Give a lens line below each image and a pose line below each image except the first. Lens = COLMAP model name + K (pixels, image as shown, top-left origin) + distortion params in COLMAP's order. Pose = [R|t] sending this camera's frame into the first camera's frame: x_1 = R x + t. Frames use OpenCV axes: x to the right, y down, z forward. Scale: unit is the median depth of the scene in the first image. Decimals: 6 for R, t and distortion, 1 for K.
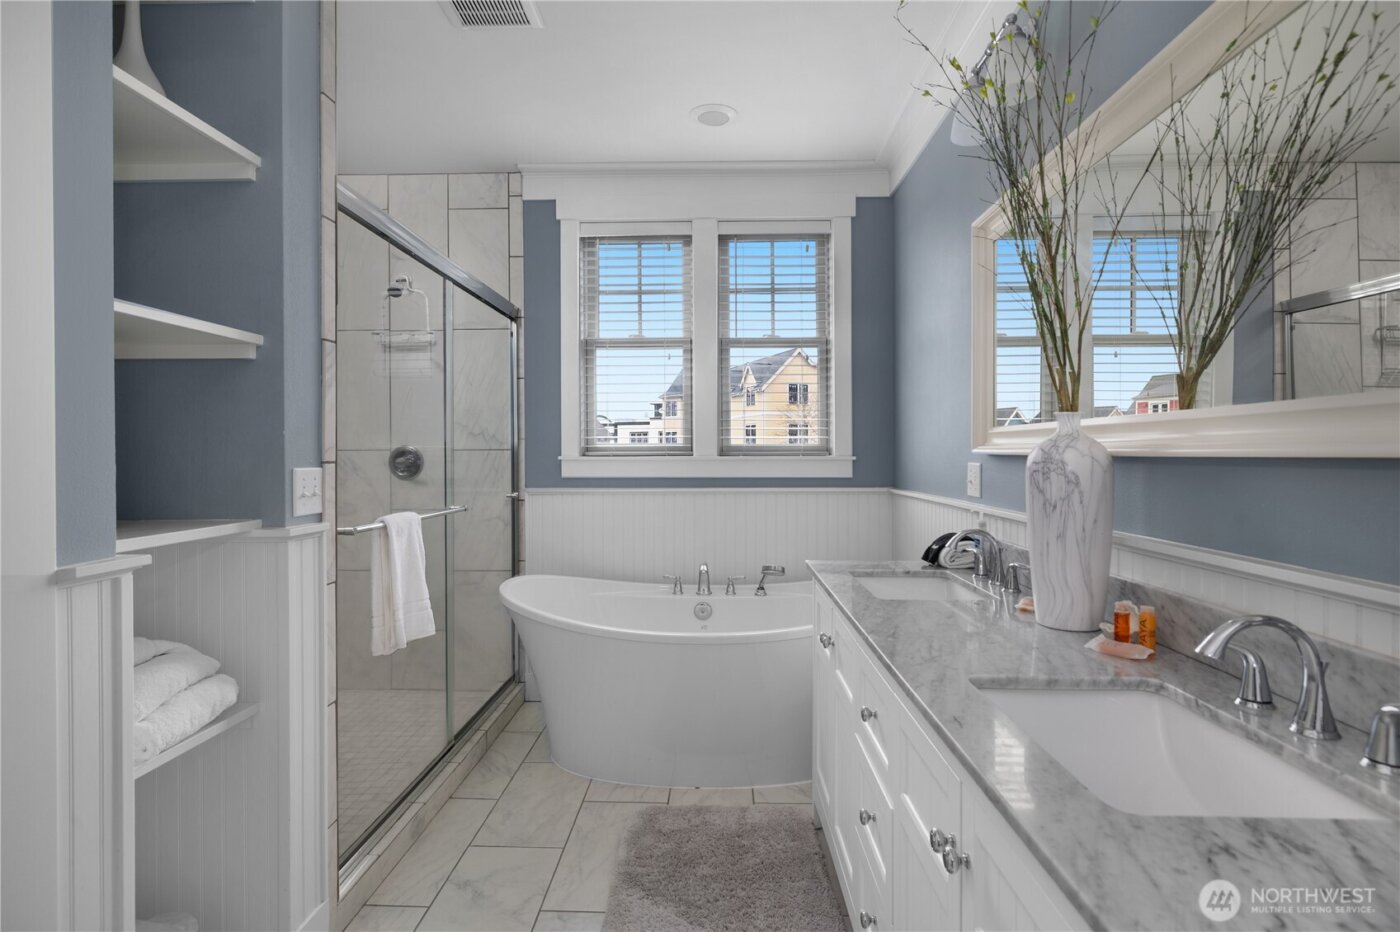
lens RADIAL K [[709.0, 0, 696.6], [0, 709.0, 453.1], [0, 0, 1]] dist [-0.004018, -0.001508]
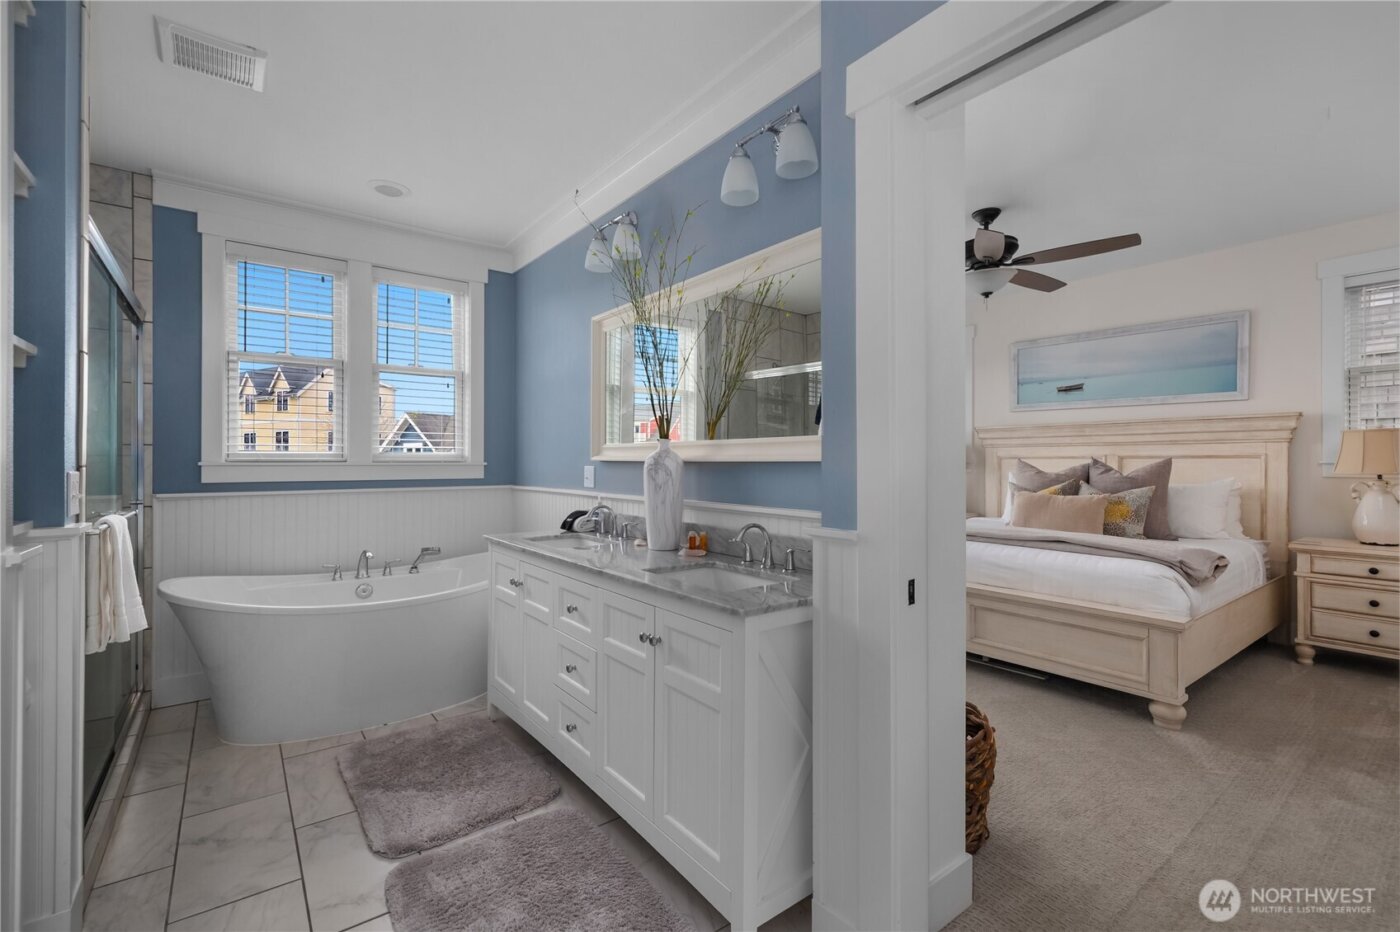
lens RADIAL K [[604.6, 0, 701.9], [0, 604.6, 464.4], [0, 0, 1]] dist [0.005181, 0.000209]
pose [[0.776096, -0.001656, 0.630612, -0.276575], [-0.001978, 0.999985, 0.005060, 0.002402], [-0.630611, -0.005175, 0.776082, -0.220412]]
